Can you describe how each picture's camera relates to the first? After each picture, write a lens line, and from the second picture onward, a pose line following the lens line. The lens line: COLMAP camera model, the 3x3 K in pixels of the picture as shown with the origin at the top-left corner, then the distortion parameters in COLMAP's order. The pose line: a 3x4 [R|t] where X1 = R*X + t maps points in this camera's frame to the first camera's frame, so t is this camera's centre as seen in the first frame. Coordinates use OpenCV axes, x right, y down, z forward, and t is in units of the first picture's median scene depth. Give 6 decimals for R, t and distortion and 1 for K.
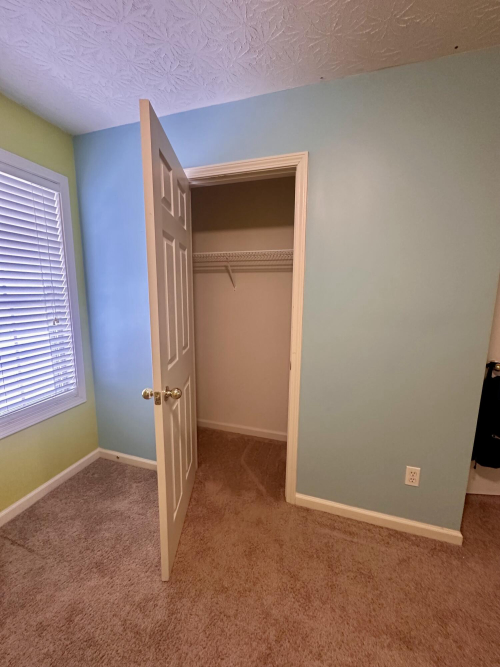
lens RADIAL K [[266.6, 0, 250.0], [0, 266.6, 333.5], [0, 0, 1]] dist [0.000488, 0.000236]
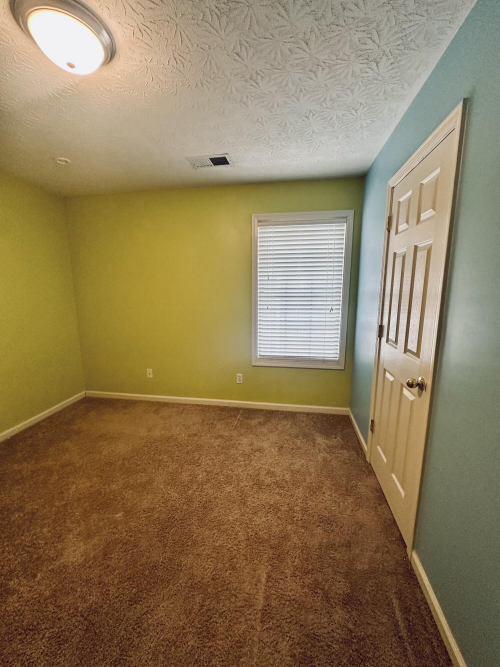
lens RADIAL K [[266.6, 0, 250.0], [0, 266.6, 333.5], [0, 0, 1]] dist [0.000488, 0.000236]
pose [[0.145114, 0.159007, -0.976555, 0.767536], [-0.151506, 0.978933, 0.136881, -0.054485], [0.977746, 0.128090, 0.166147, 0.322036]]
